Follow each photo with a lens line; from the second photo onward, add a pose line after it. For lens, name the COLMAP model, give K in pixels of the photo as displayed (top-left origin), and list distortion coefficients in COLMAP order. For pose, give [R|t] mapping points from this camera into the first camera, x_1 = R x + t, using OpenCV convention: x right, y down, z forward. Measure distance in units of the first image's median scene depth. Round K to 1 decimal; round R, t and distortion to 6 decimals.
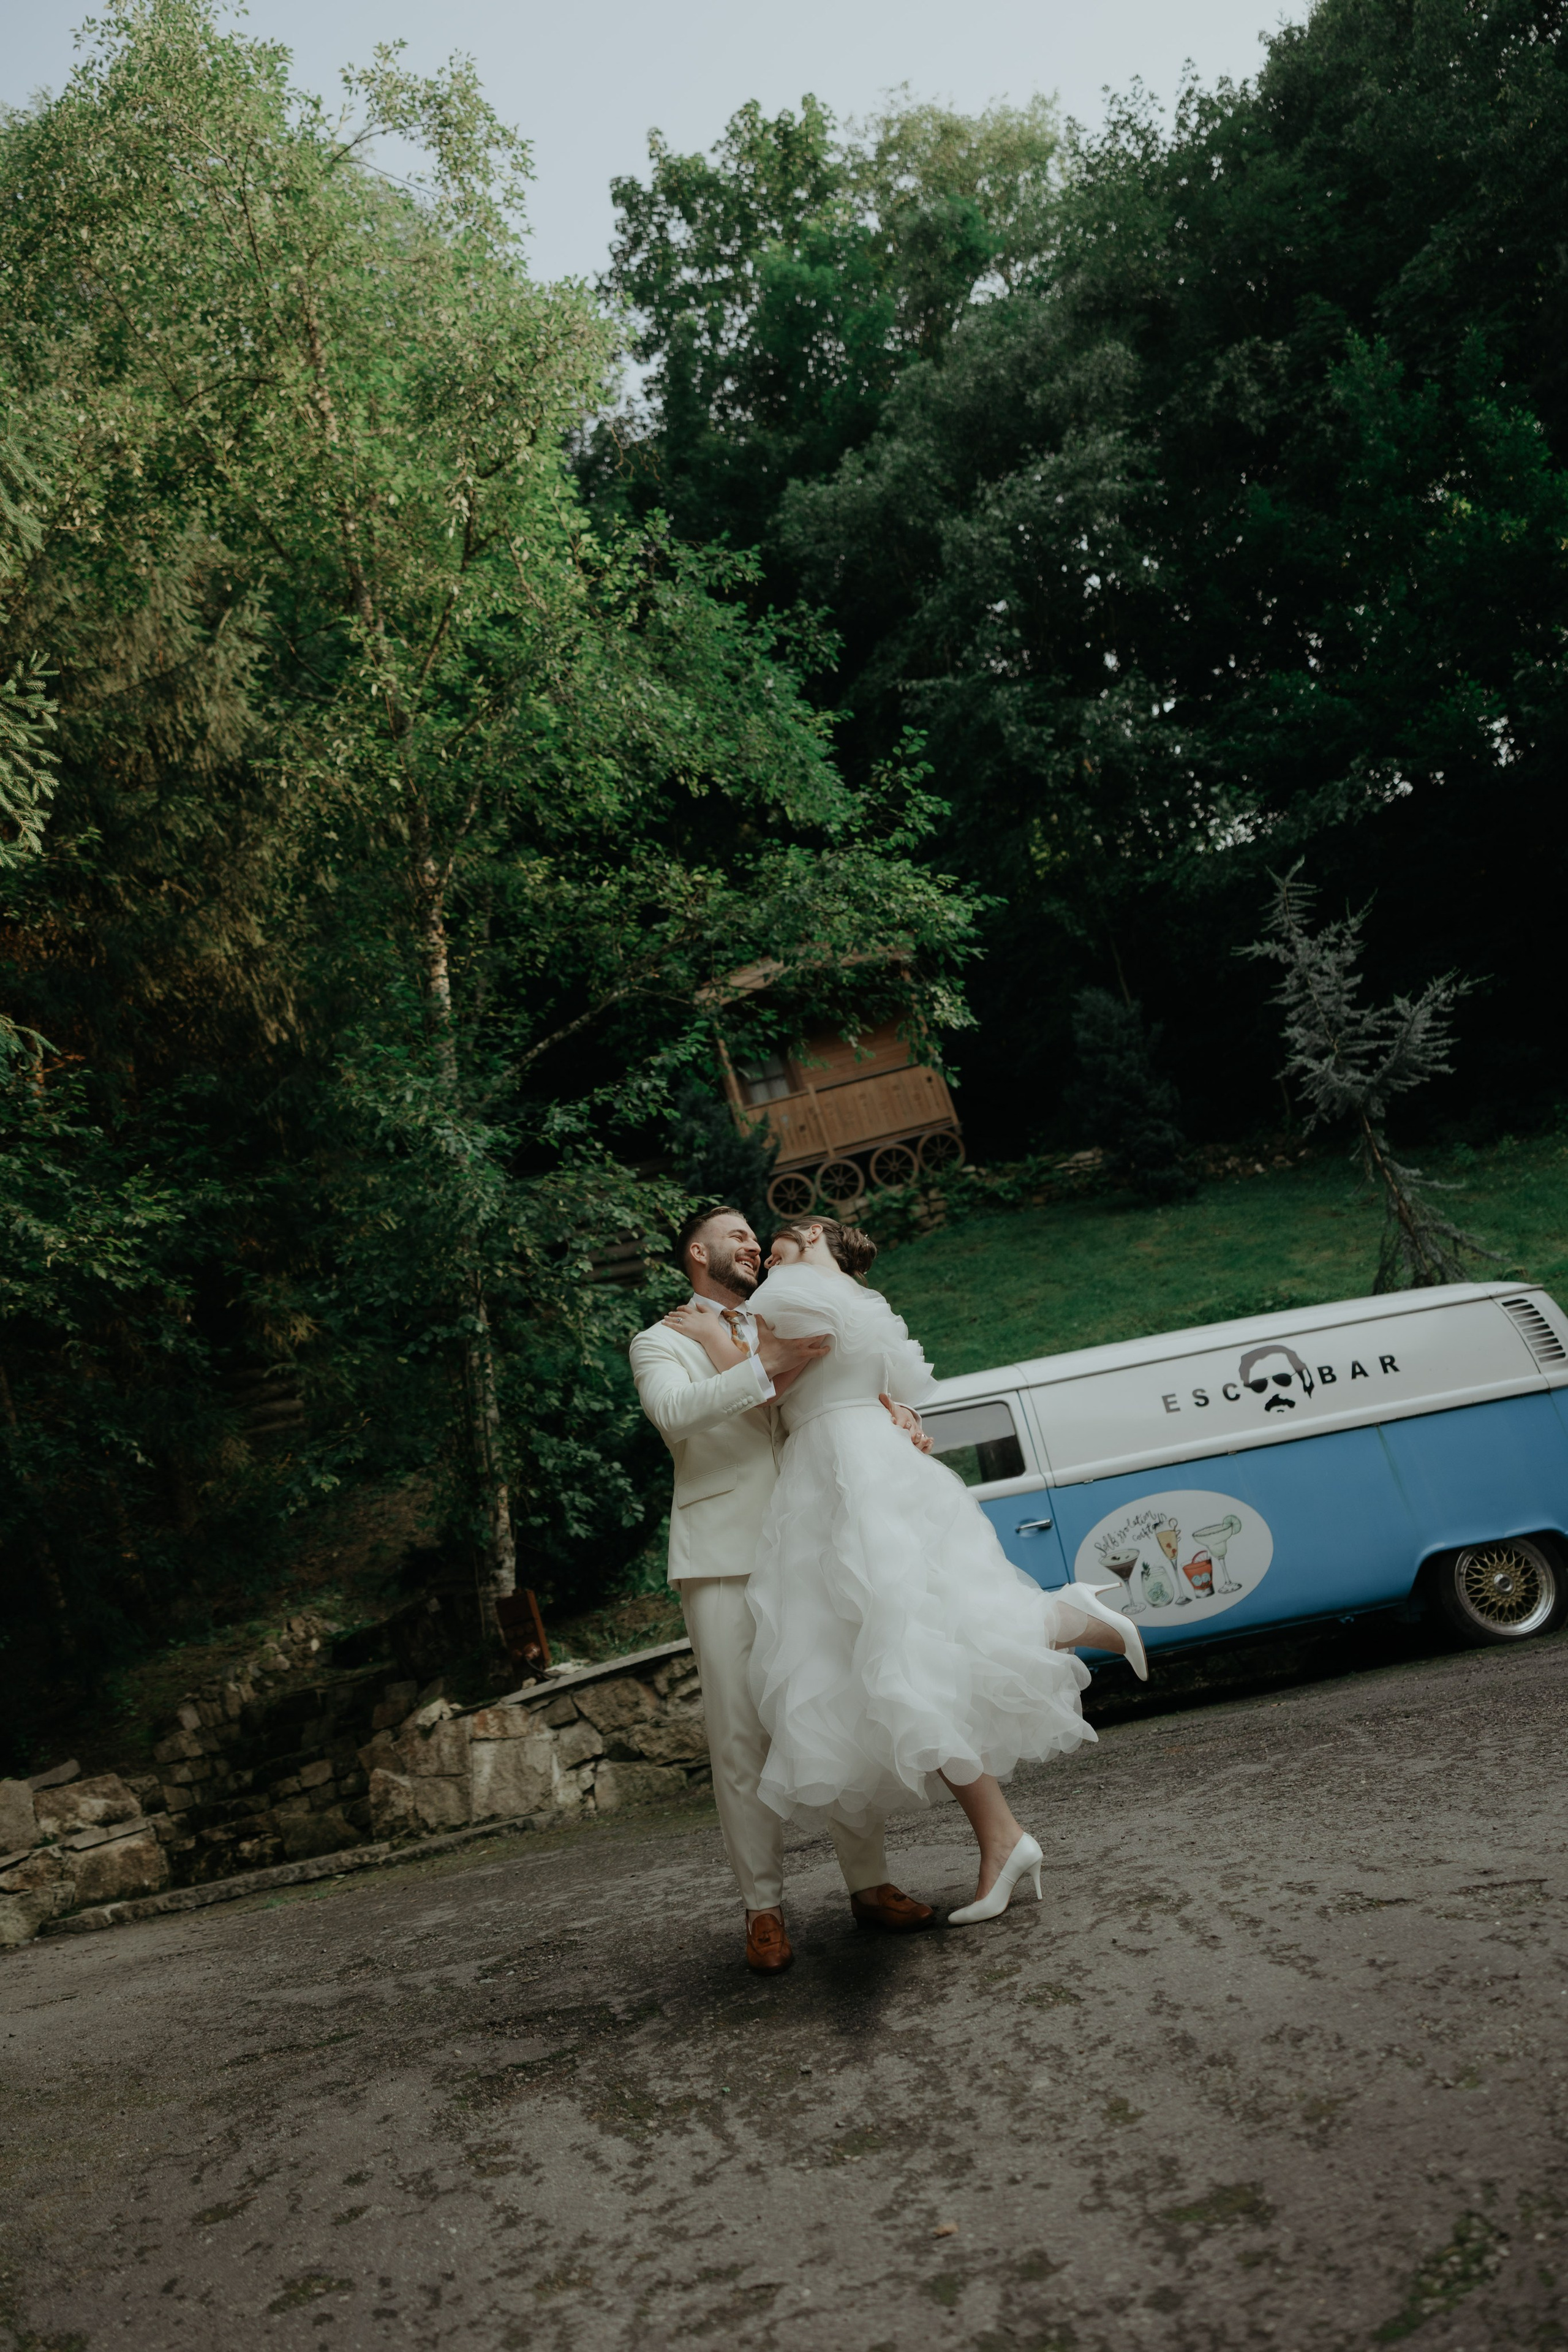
lens RADIAL K [[1962.9, 0, 784.0], [0, 1962.9, 1176.0], [0, 0, 1]] dist [0.026663, 0.003550]
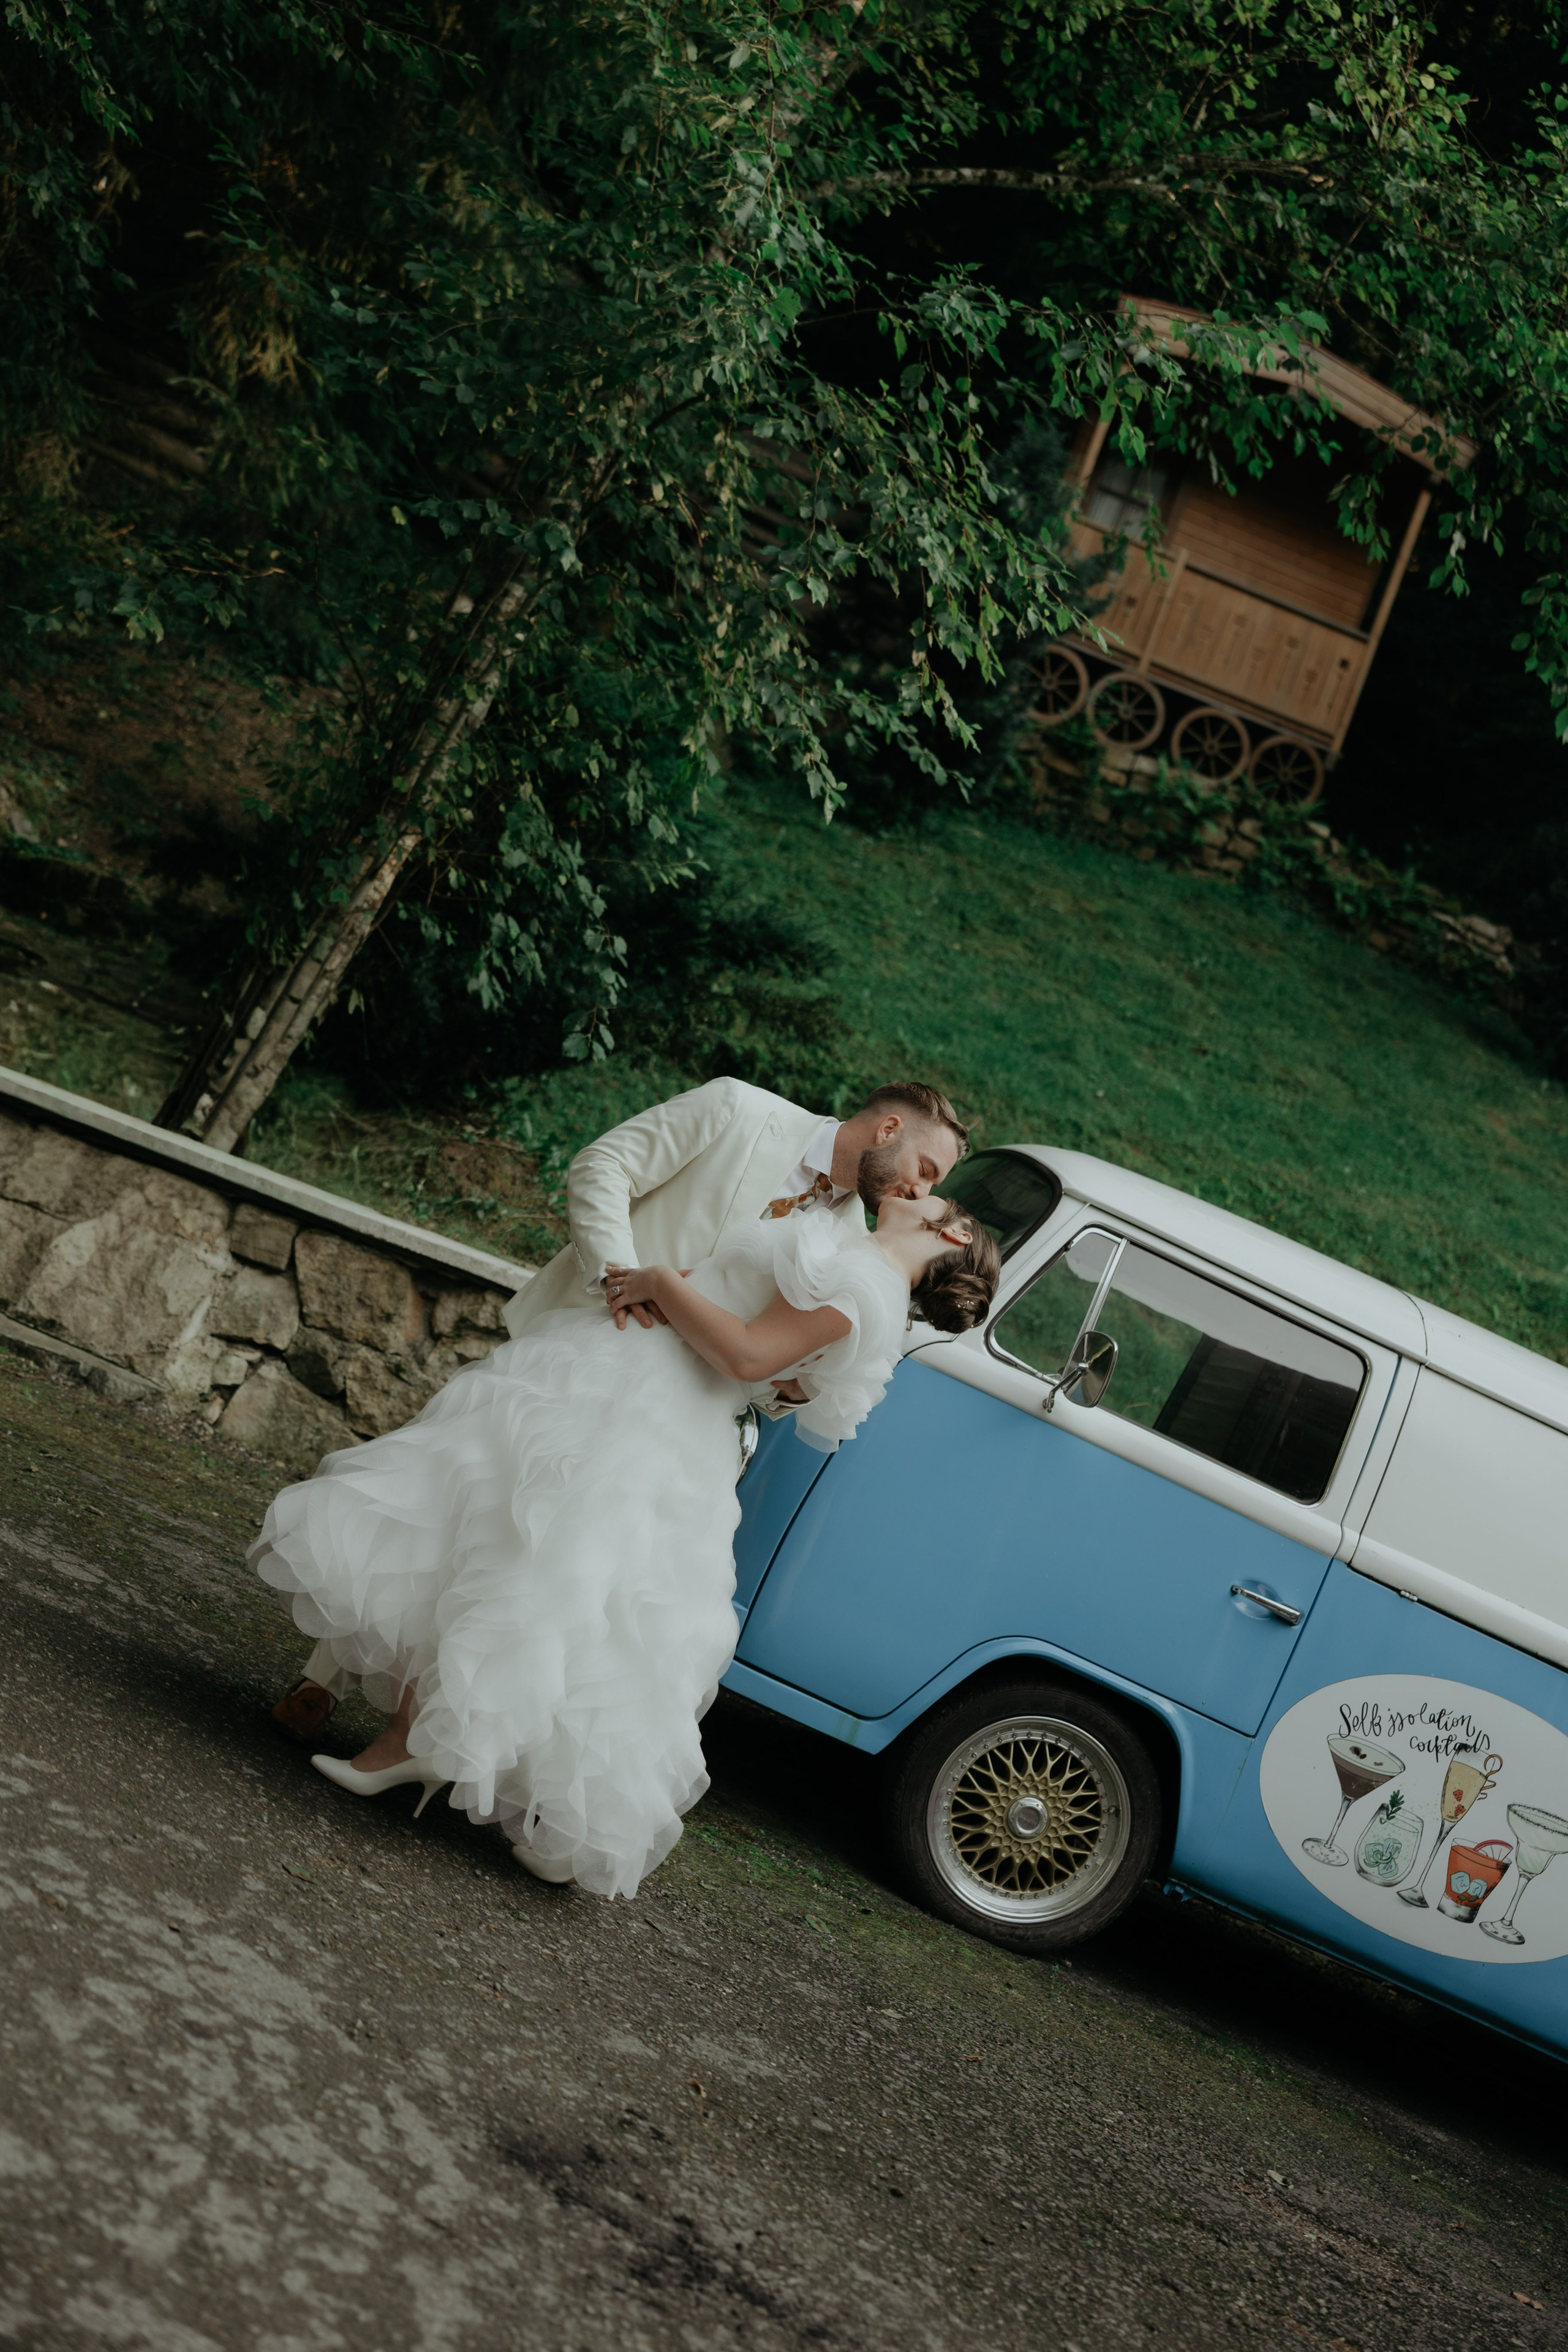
lens RADIAL K [[2622.6, 0, 784.0], [0, 2622.6, 1176.0], [0, 0, 1]] dist [0.000740, -0.003618]
pose [[0.797585, 0.597502, 0.082756, -0.070555], [-0.600795, 0.774630, 0.197467, 0.033017], [0.053881, -0.207216, 0.976810, 0.316360]]
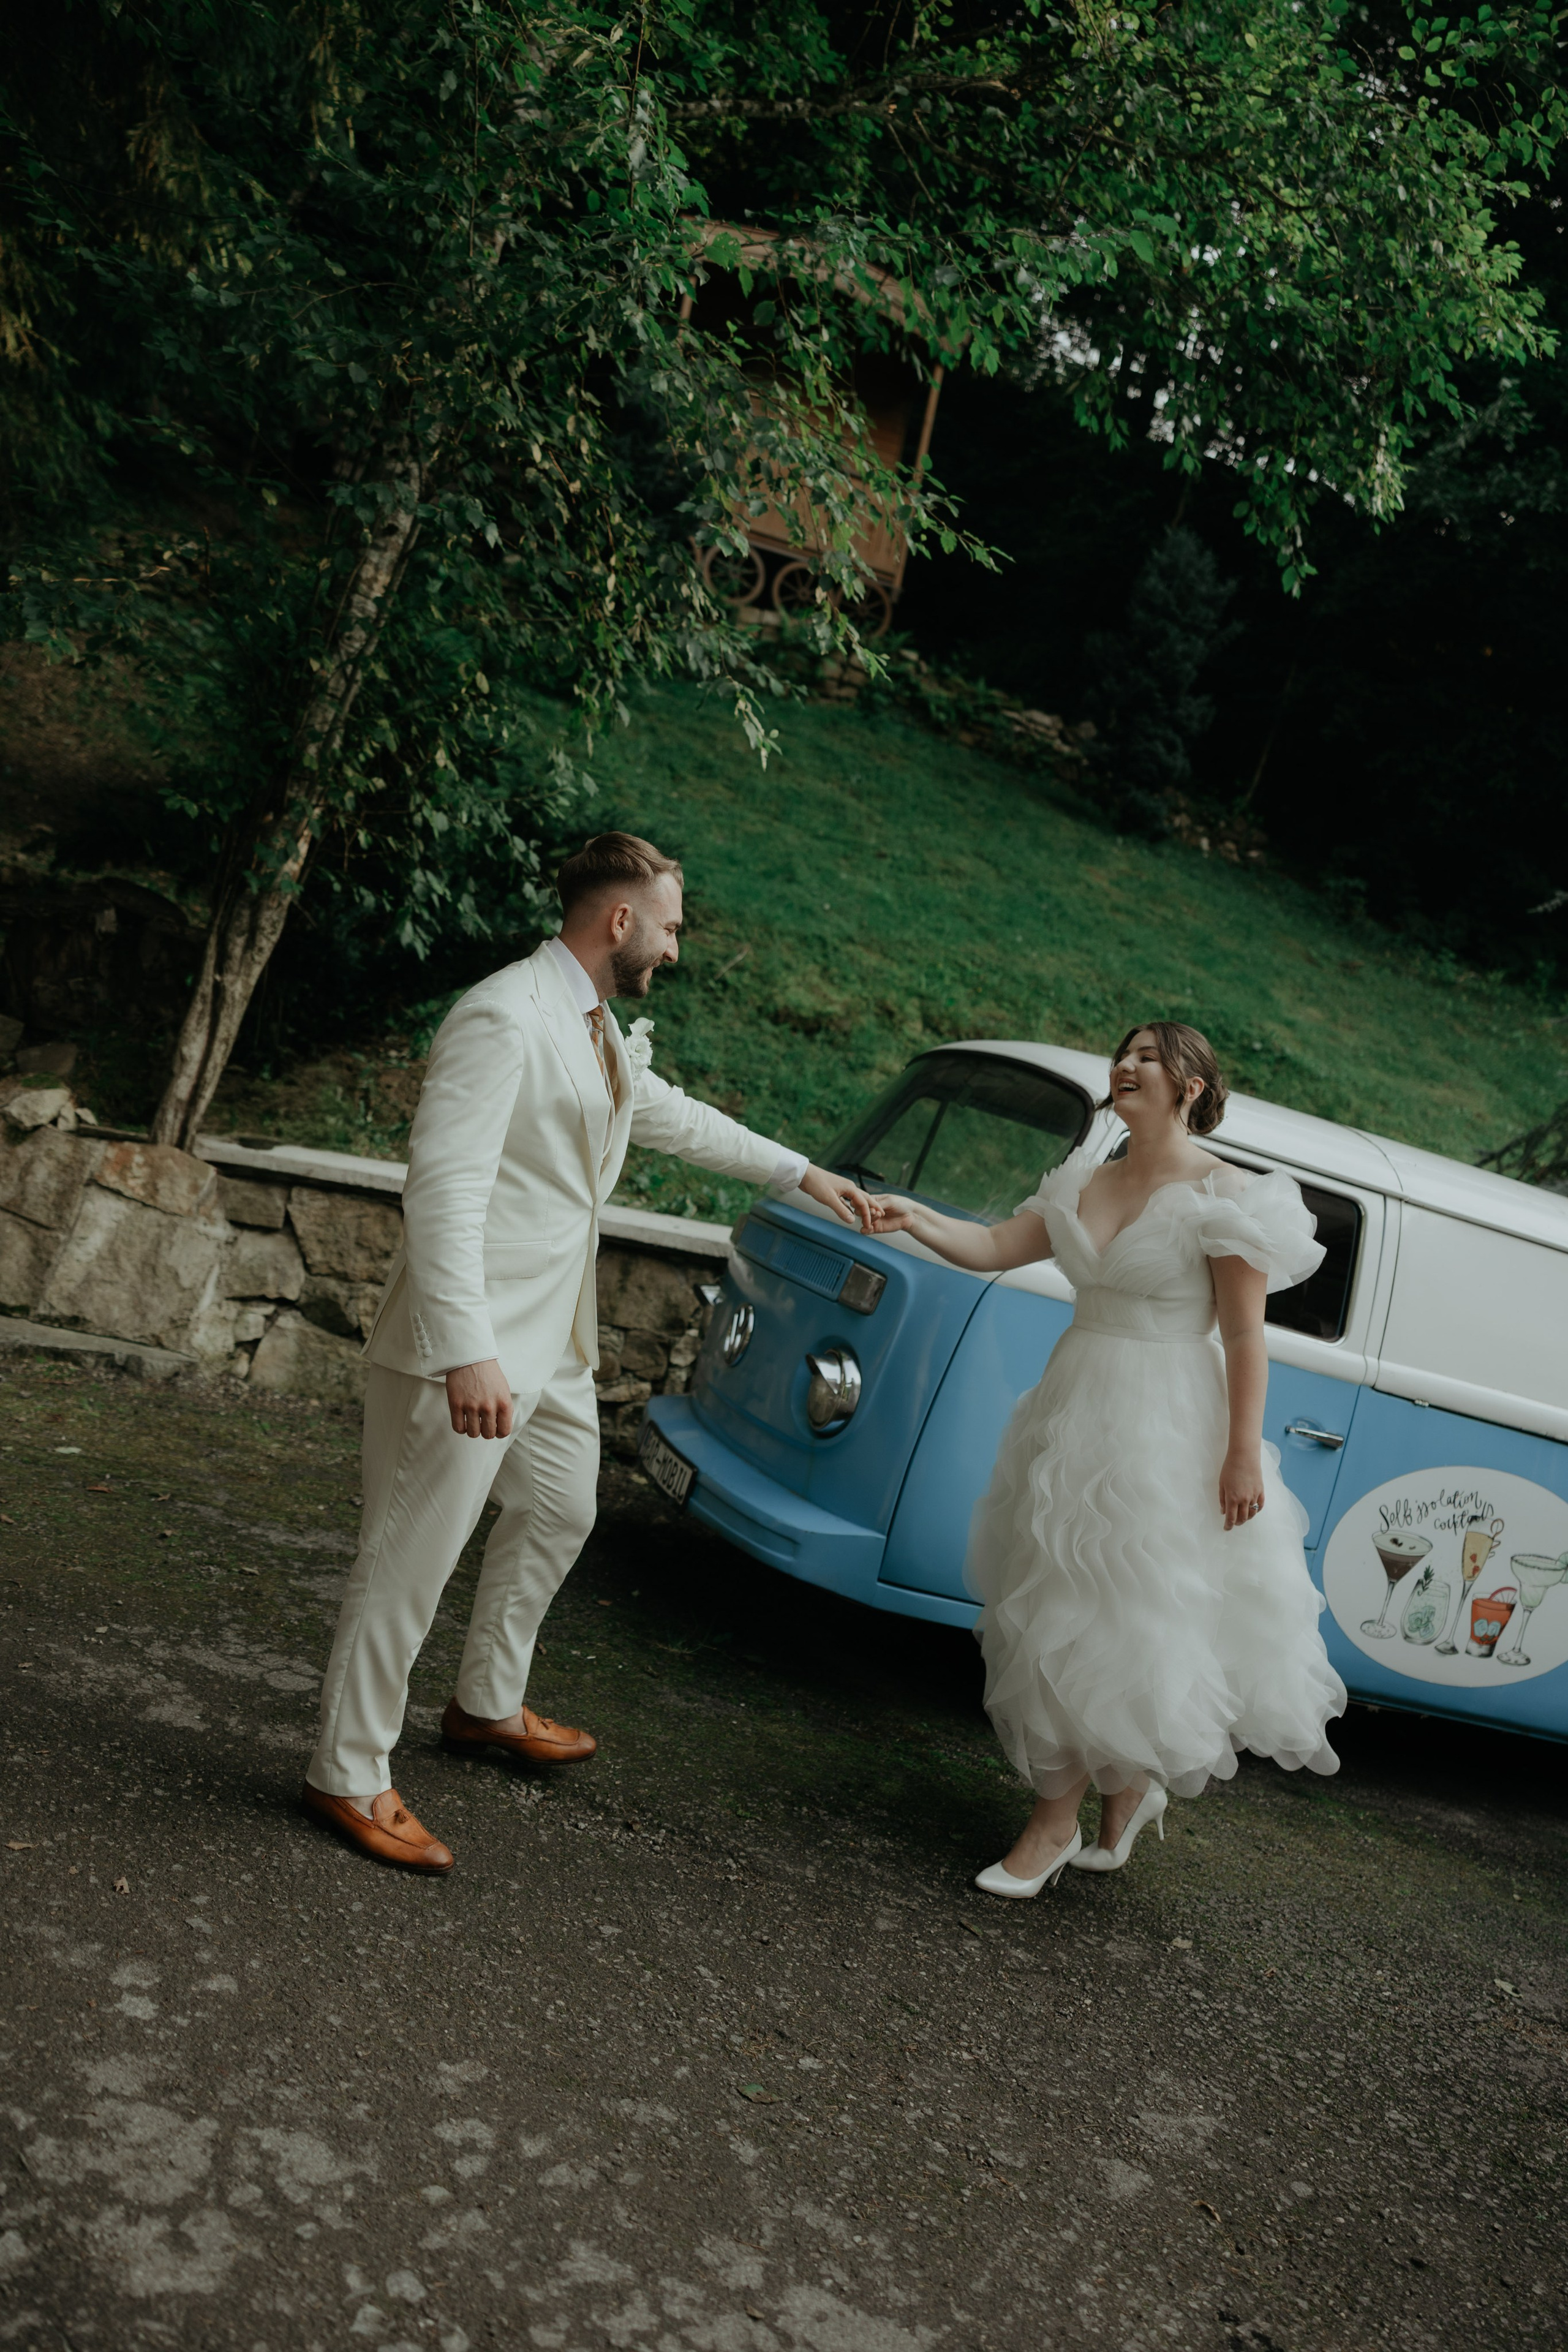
lens RADIAL K [[1849.8, 0, 780.8], [0, 1849.8, 1190.0], [0, 0, 1]] dist [0.010993, 0.008106]
pose [[0.836275, 0.437767, 0.330158, -0.167099], [-0.517979, 0.828235, 0.213832, 0.072121], [-0.179840, -0.349837, 0.919386, 0.473559]]
